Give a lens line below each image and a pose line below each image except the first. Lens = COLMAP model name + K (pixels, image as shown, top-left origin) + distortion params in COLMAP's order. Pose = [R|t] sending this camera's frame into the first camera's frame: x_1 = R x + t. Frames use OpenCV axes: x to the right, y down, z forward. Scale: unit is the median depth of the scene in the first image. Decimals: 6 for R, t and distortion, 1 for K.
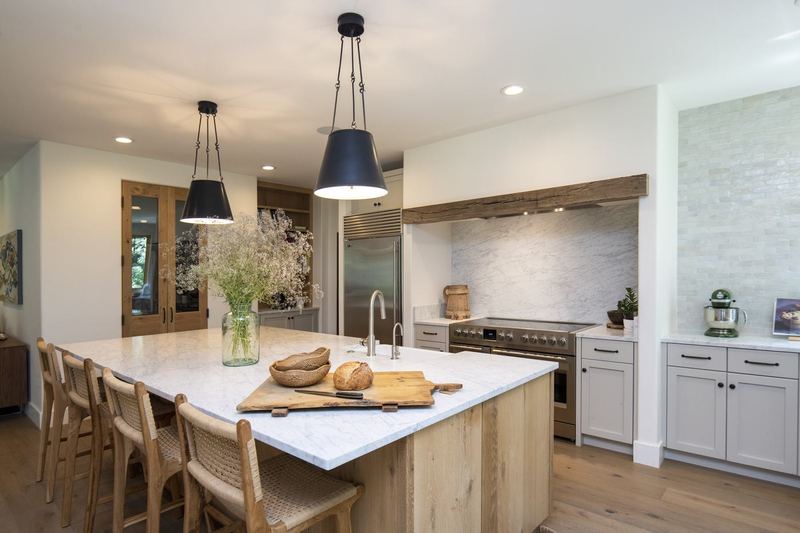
lens RADIAL K [[417.6, 0, 399.4], [0, 417.6, 285.3], [0, 0, 1]] dist [-0.001490, -0.001264]
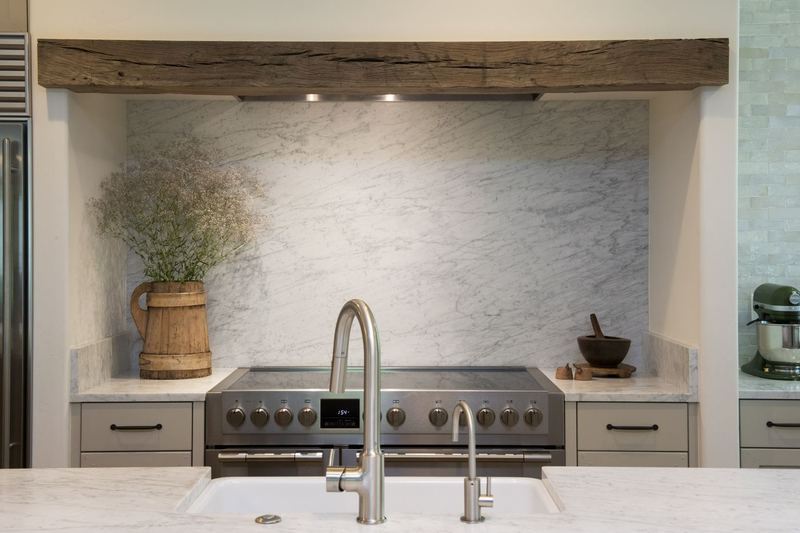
lens RADIAL K [[1022.3, 0, 400.0], [0, 1022.3, 266.5], [0, 0, 1]] dist [0.097983, -0.004818]
pose [[0.767778, 0.002027, 0.640713, -0.381283], [0.005606, 0.999935, -0.009881, -0.003854], [-0.640691, 0.011178, 0.767717, 0.312450]]
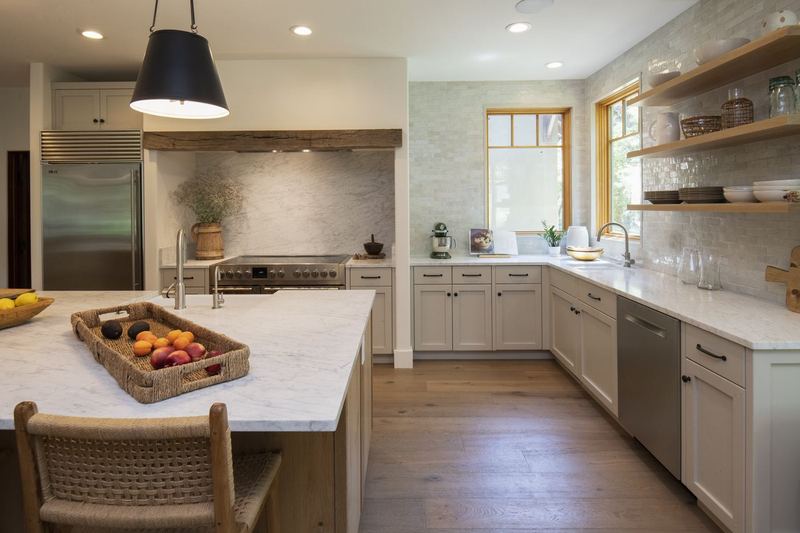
lens RADIAL K [[419.9, 0, 381.7], [0, 419.9, 217.4], [0, 0, 1]] dist [0.002073, -0.008955]
pose [[0.777527, -0.005043, 0.628829, -0.204270], [0.012286, 0.999899, -0.007173, -0.000178], [-0.628729, 0.013303, 0.777510, 0.076457]]
